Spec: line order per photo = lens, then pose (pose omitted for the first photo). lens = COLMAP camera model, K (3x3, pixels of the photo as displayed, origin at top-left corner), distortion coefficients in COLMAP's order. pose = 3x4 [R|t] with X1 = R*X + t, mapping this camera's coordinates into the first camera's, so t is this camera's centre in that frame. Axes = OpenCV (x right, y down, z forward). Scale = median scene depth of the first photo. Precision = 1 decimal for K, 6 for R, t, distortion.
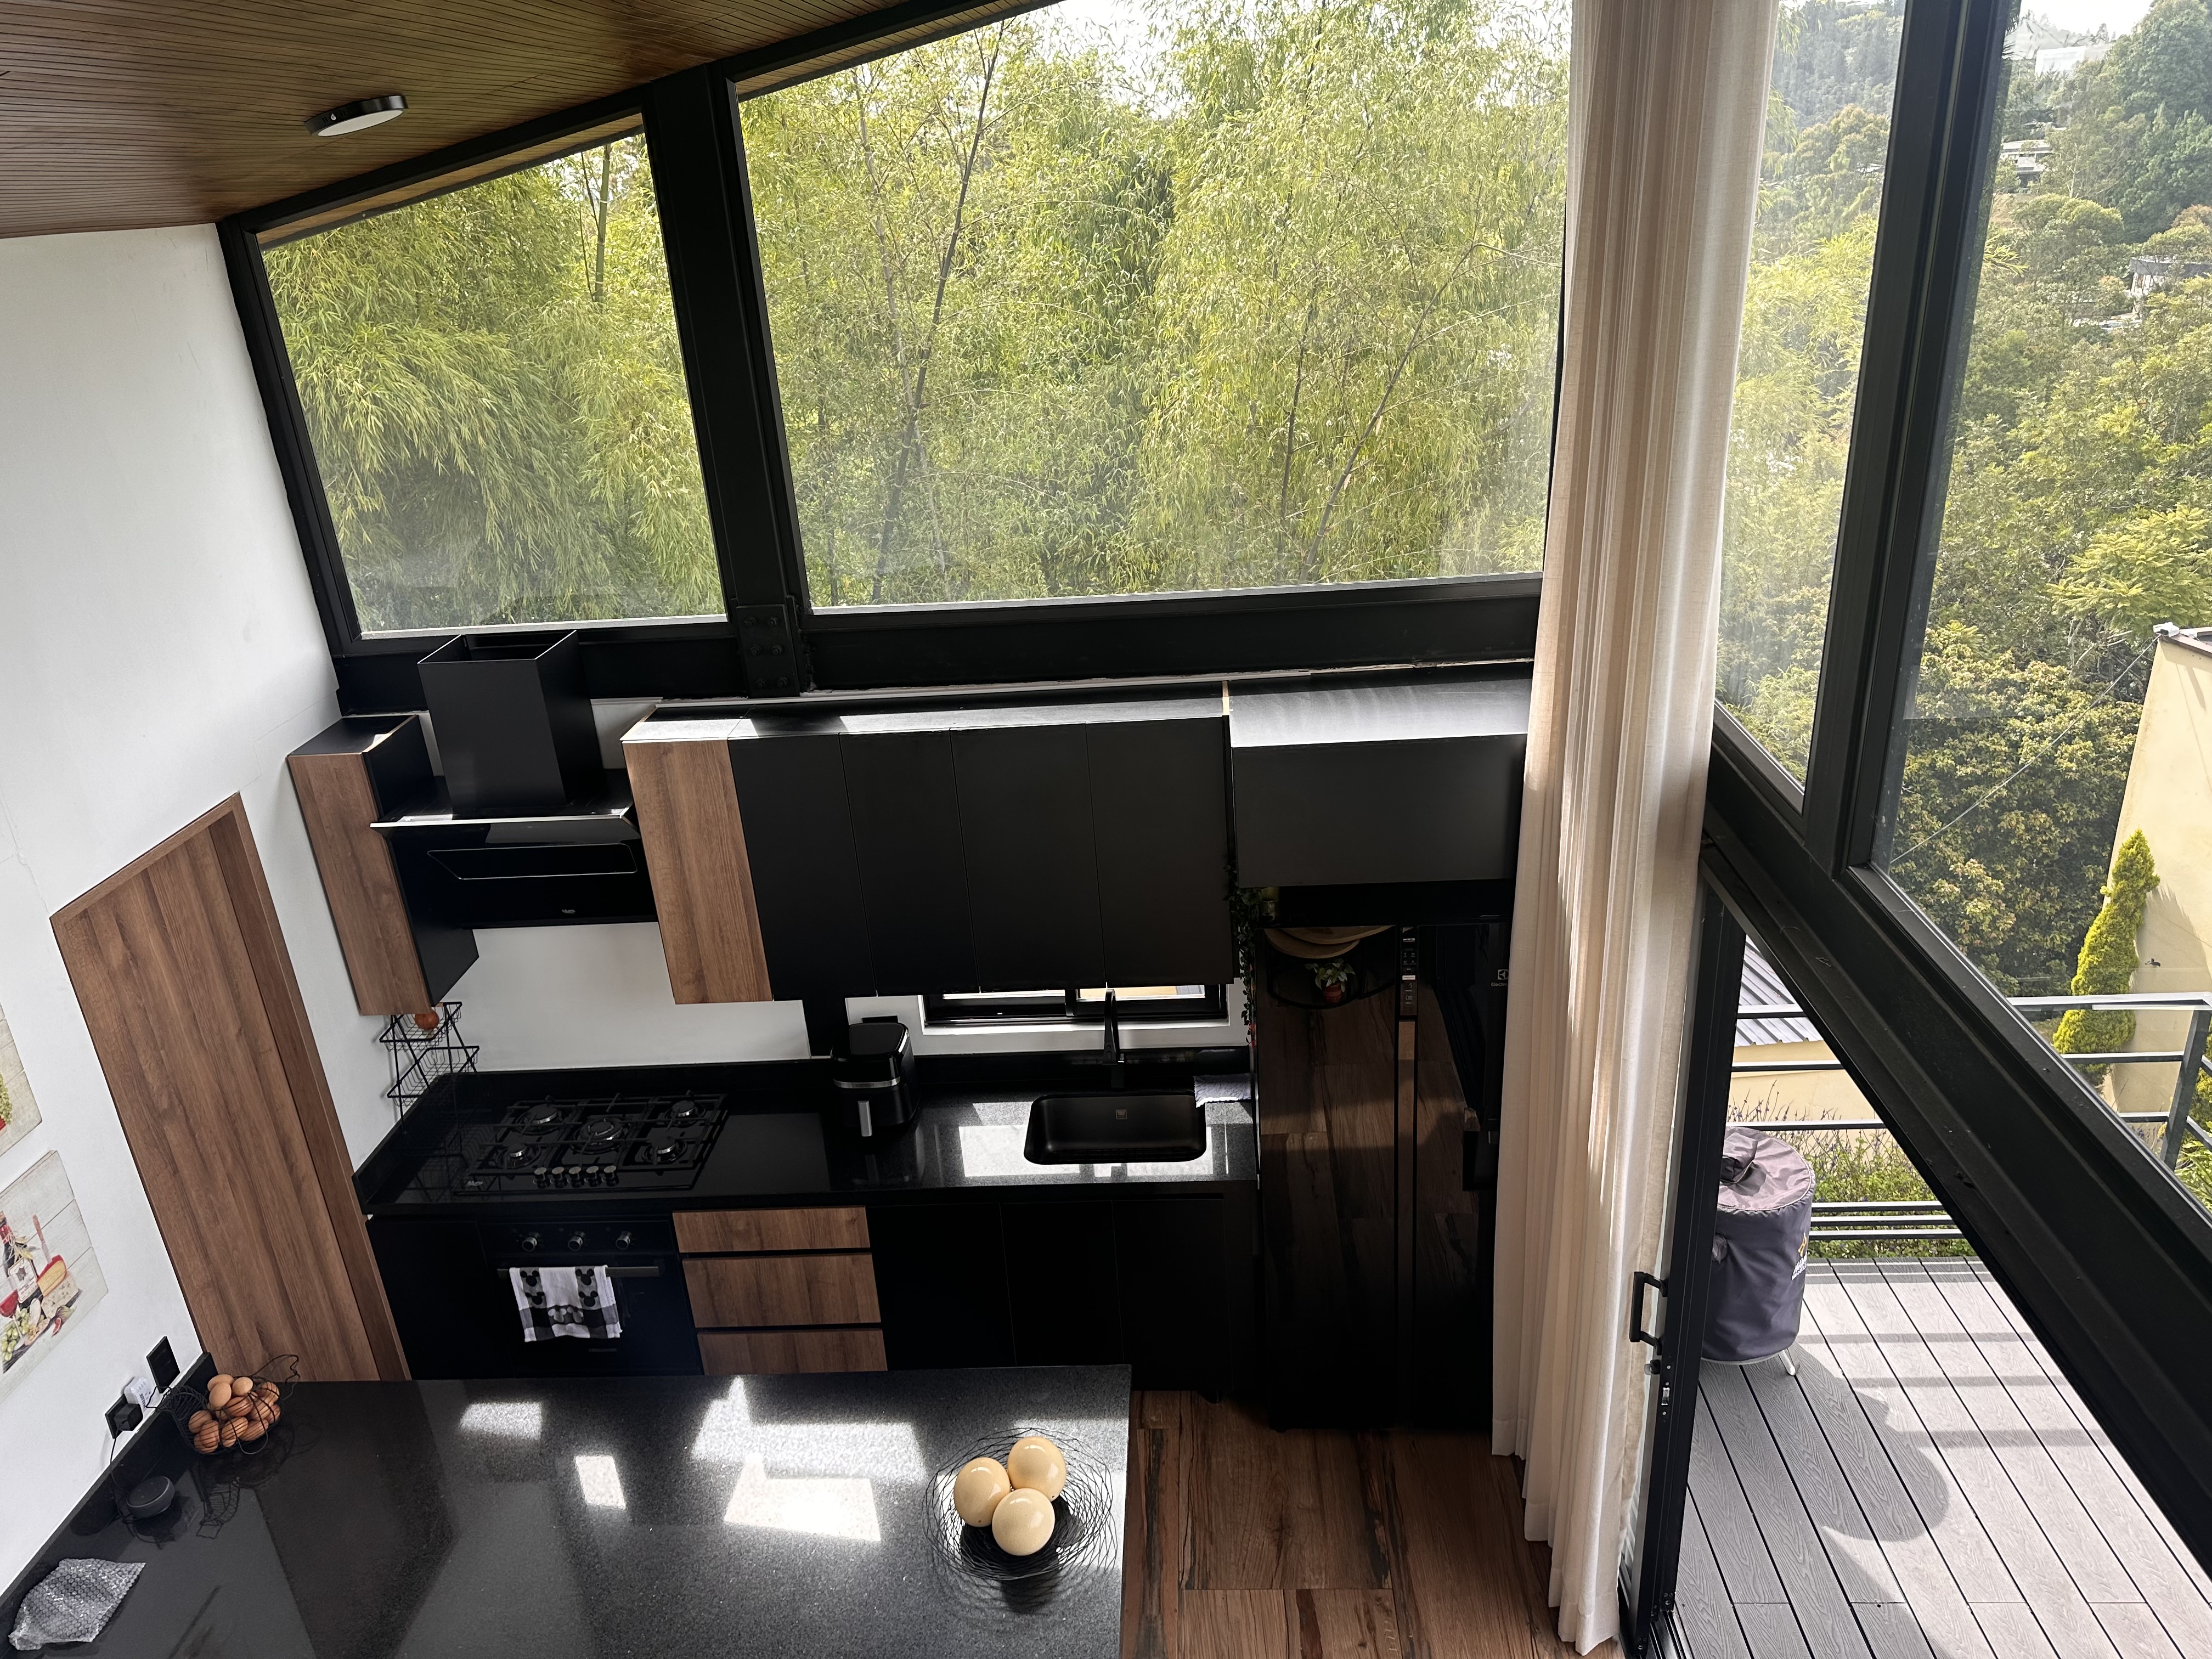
lens RADIAL K [[1582.6, 0, 1103.2], [0, 1582.6, 834.4], [0, 0, 1]] dist [0.032200, -0.003028]
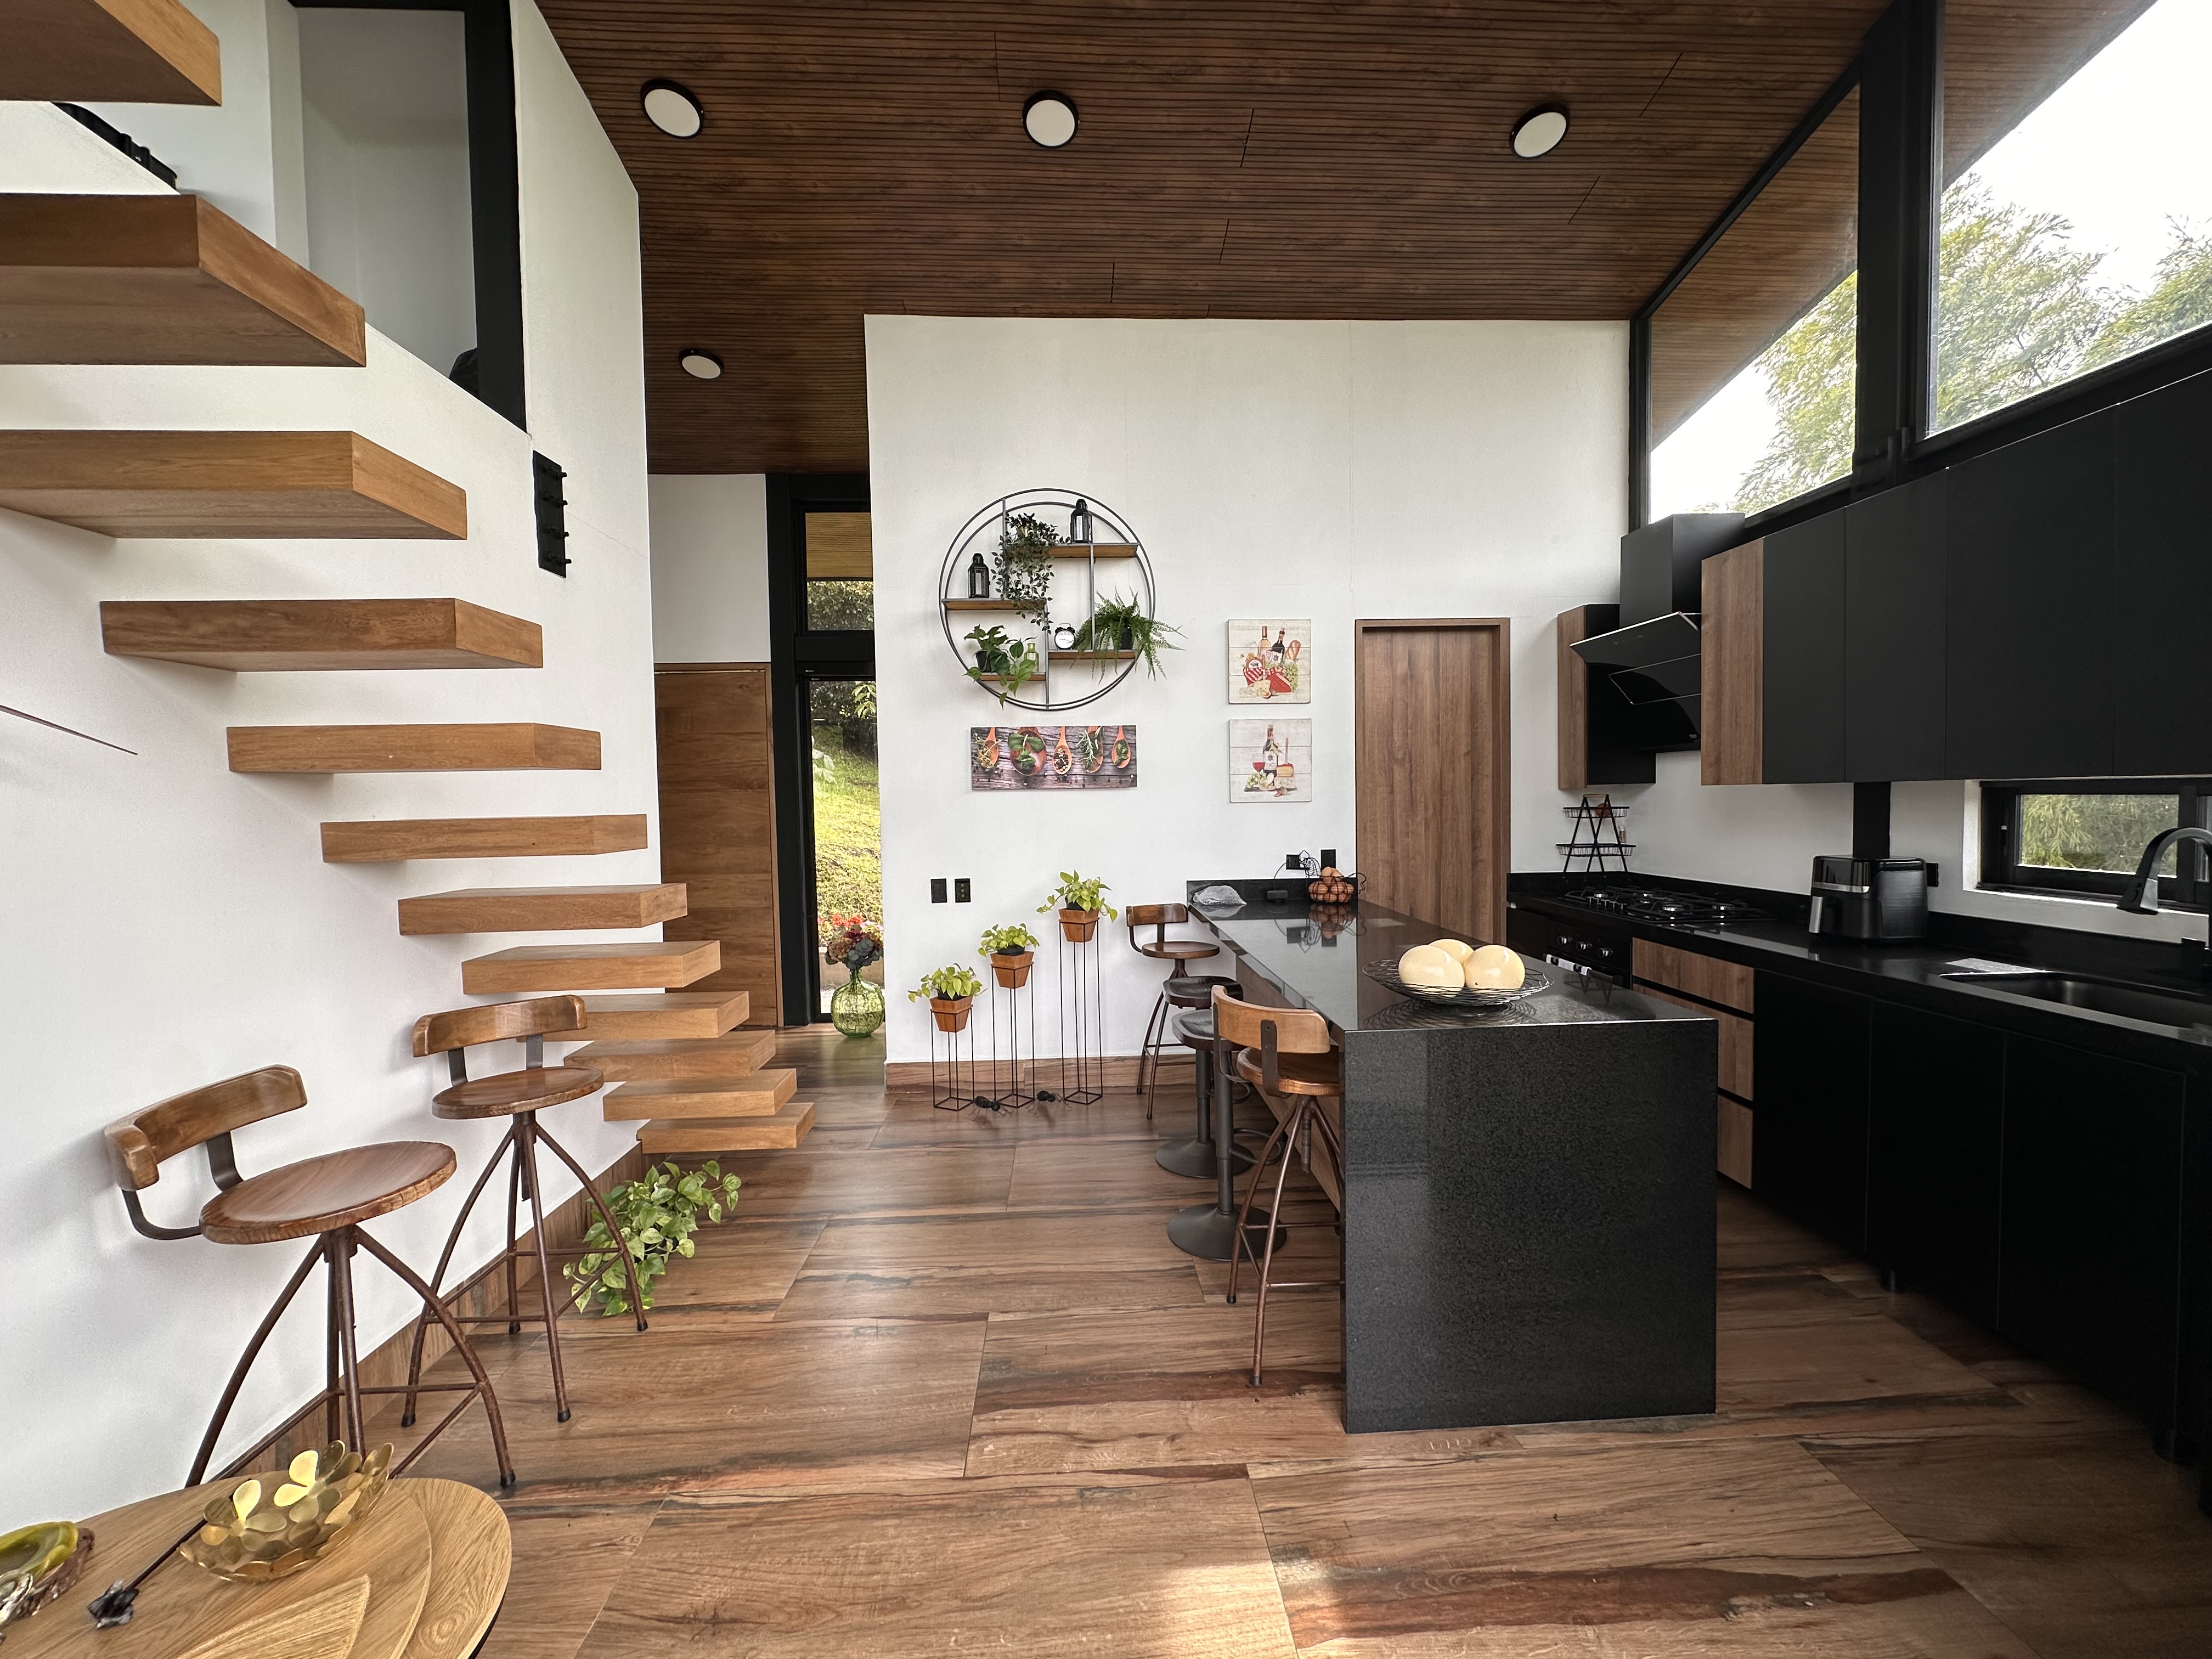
lens RADIAL K [[884.1, 0, 1106.9], [0, 884.1, 829.6], [0, 0, 1]] dist [-0.003831, 0.000941]
pose [[0.112867, 0.109179, -0.987594, 0.407214], [-0.377137, 0.924271, 0.059078, 0.301548], [0.919254, 0.365791, 0.145495, 0.522280]]
